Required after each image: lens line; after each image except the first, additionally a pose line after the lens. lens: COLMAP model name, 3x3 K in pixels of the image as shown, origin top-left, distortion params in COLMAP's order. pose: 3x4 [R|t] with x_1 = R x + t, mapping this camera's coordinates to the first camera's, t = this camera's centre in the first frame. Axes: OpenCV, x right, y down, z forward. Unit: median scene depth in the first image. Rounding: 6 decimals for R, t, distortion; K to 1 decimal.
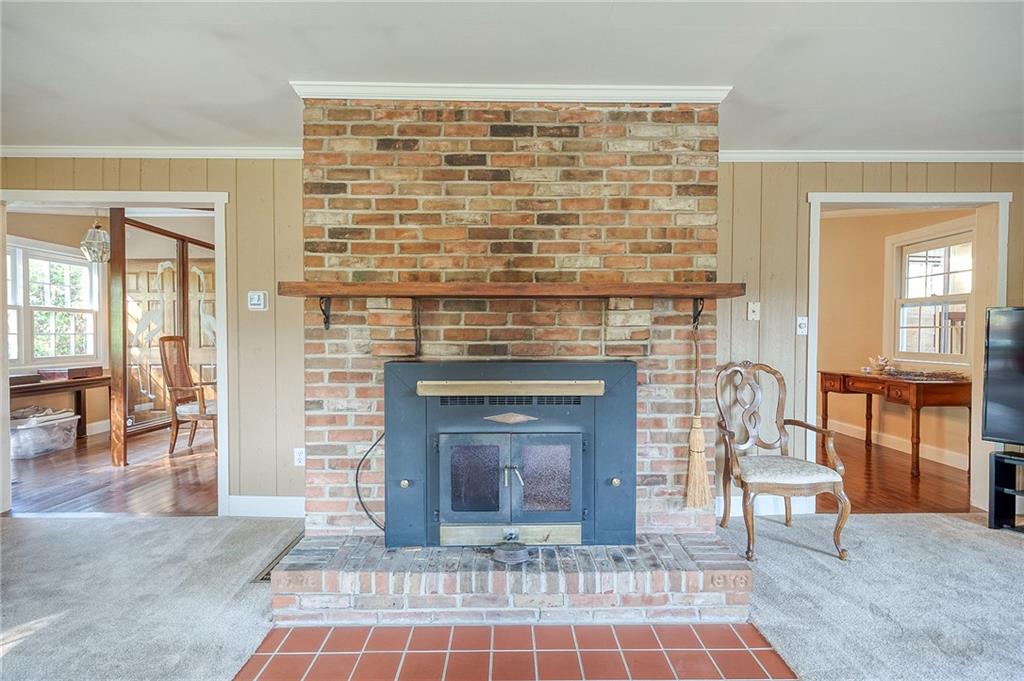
lens RADIAL K [[480.0, 0, 513.8], [0, 480.0, 342.3], [0, 0, 1]] dist [0.010462, -0.000801]
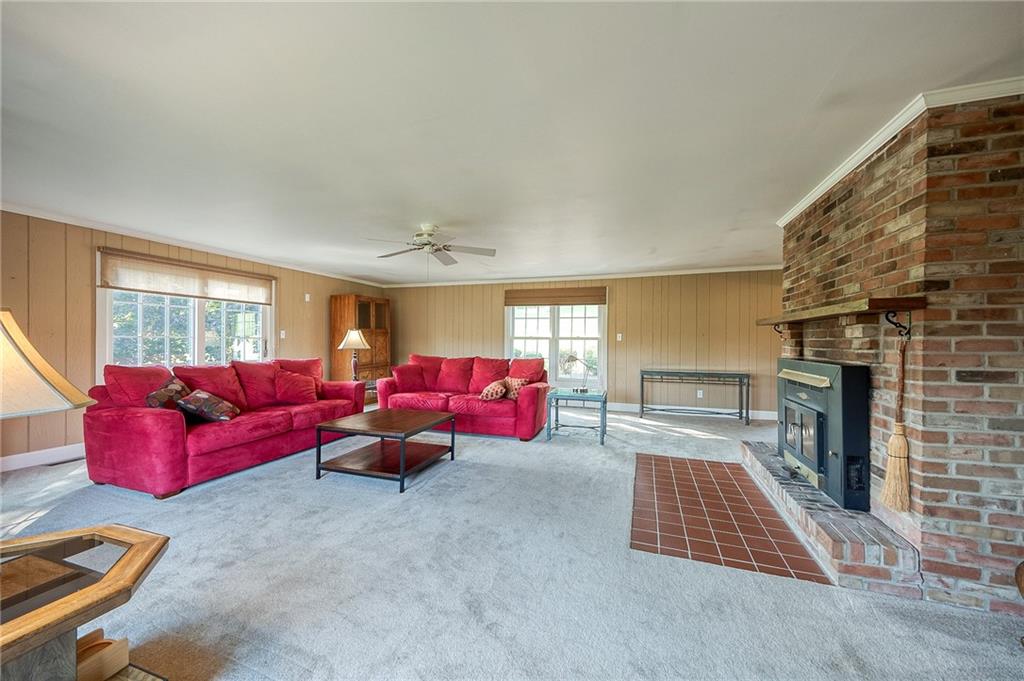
lens RADIAL K [[386.1, 0, 513.1], [0, 386.1, 339.7], [0, 0, 1]] dist [0.013943, 0.000442]
pose [[-0.341851, -0.002510, -0.939751, 1.463189], [-0.022671, 0.999727, 0.005577, -0.013915], [0.939481, 0.023211, -0.341814, 0.496030]]
